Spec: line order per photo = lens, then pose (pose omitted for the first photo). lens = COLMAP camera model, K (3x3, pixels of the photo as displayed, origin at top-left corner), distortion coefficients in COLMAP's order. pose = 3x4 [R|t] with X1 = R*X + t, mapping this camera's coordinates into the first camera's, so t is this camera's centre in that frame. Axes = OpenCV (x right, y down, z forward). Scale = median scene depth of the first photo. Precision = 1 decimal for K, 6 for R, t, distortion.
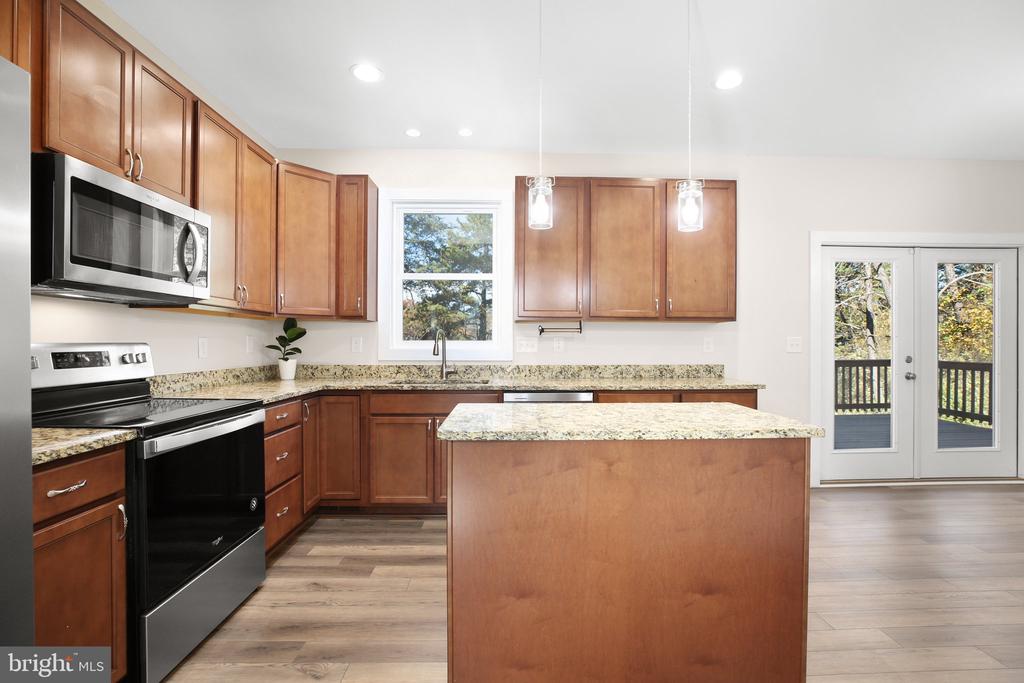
lens RADIAL K [[476.5, 0, 516.3], [0, 476.5, 340.6], [0, 0, 1]] dist [-0.005871, 0.000139]
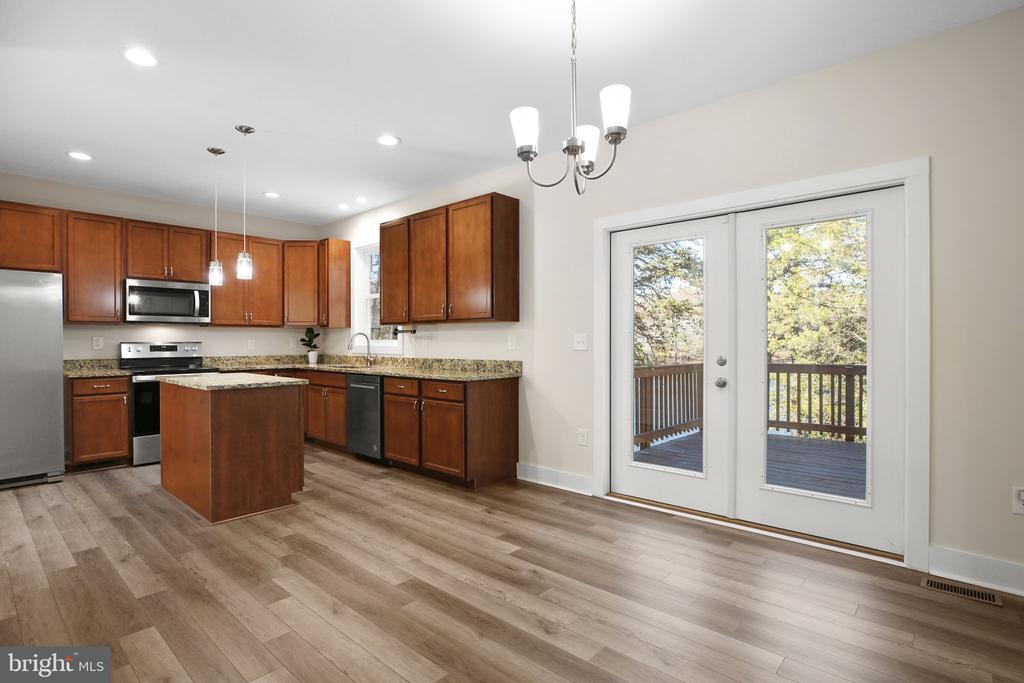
lens RADIAL K [[521.5, 0, 512.1], [0, 521.5, 342.5], [0, 0, 1]] dist [-0.005835, -0.000863]
pose [[0.702660, -0.000567, -0.711525, 1.257101], [0.006323, 0.999965, 0.005448, 0.002524], [0.711497, -0.008327, 0.702640, 0.175324]]
